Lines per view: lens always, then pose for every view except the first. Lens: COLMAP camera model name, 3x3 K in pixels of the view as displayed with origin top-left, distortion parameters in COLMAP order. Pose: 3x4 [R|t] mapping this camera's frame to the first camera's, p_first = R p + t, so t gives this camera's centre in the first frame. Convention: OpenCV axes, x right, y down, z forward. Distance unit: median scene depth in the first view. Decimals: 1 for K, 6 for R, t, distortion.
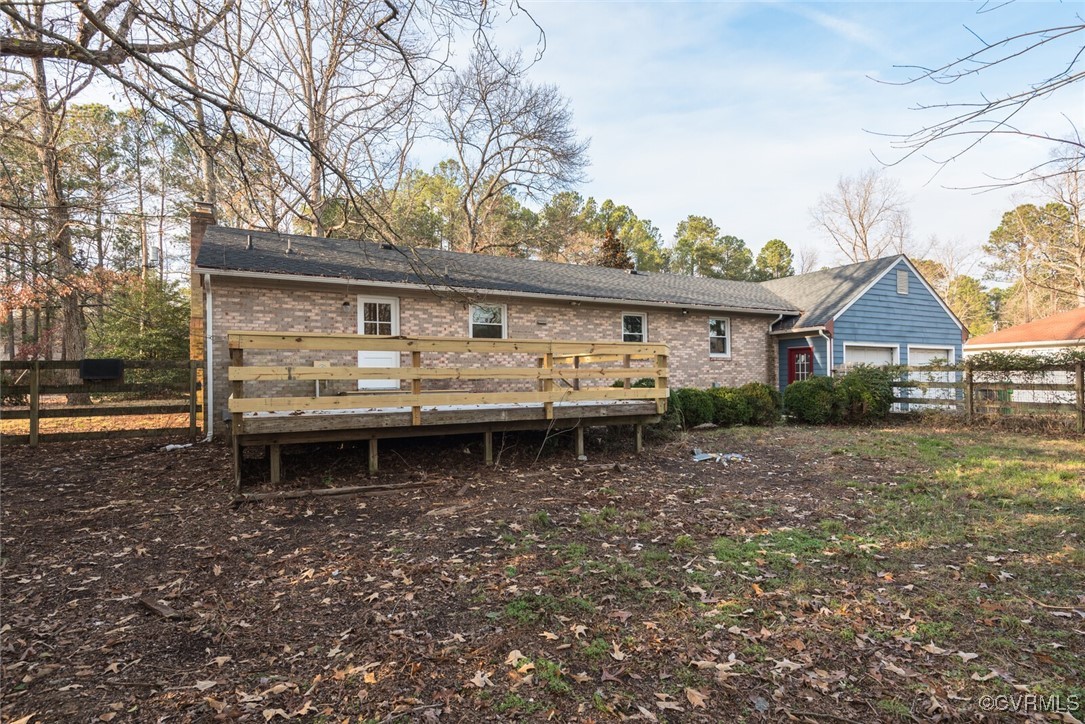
lens RADIAL K [[570.1, 0, 546.3], [0, 570.1, 370.3], [0, 0, 1]] dist [-0.002095, -0.001182]
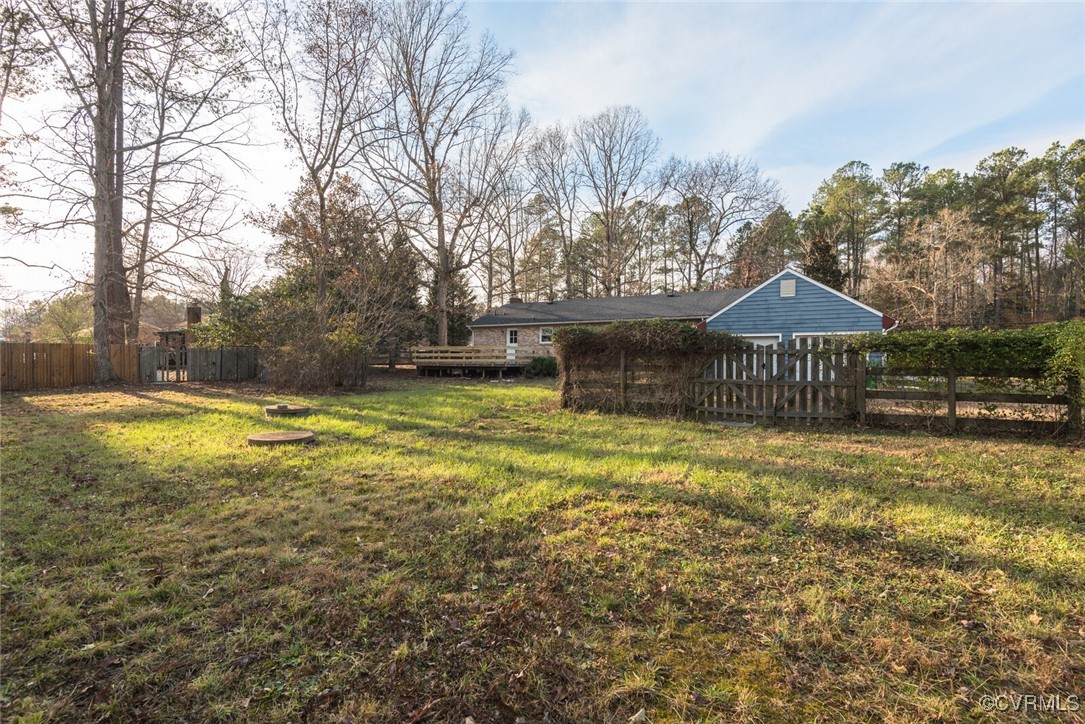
lens RADIAL K [[516.6, 0, 544.7], [0, 516.6, 362.4], [0, 0, 1]] dist [0.001236, -0.000909]
pose [[0.504974, 0.015402, -0.862997, 1.569216], [0.006505, 0.999744, 0.021648, -0.007201], [0.863110, -0.016546, 0.504745, -0.154044]]
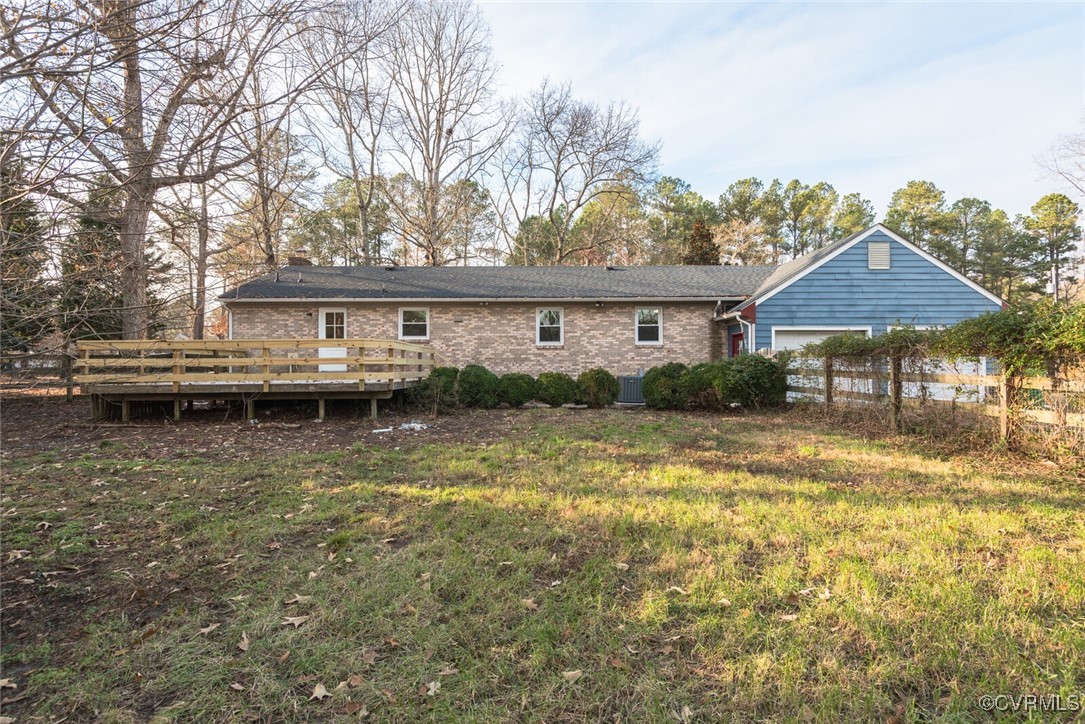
lens RADIAL K [[516.6, 0, 543.2], [0, 516.6, 362.6], [0, 0, 1]] dist [0.001236, -0.000909]
pose [[0.885777, 0.001689, -0.464109, 0.598259], [0.004938, 0.999902, 0.013063, -0.003202], [0.464086, -0.013863, 0.885682, 0.057262]]
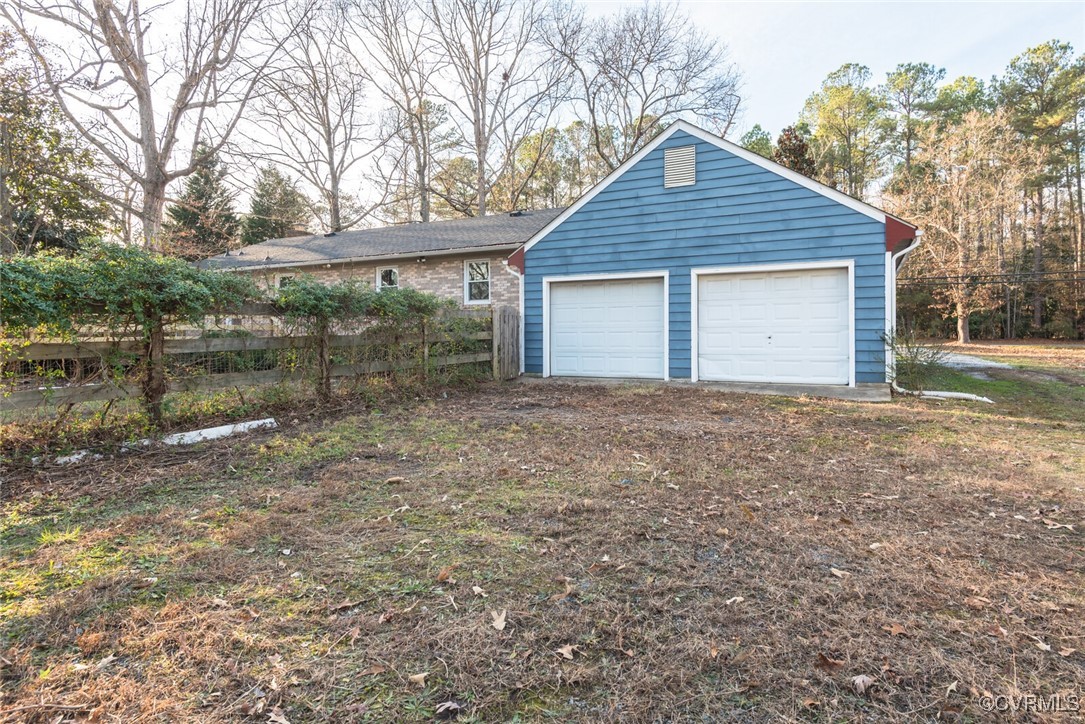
lens RADIAL K [[598.6, 0, 571.0], [0, 598.6, 329.3], [0, 0, 1]] dist [0.016036, -0.001454]
pose [[0.579985, -0.002827, -0.814622, 1.200815], [0.019262, 0.999762, 0.010244, 0.009896], [0.814400, -0.021632, 0.579901, 0.594352]]
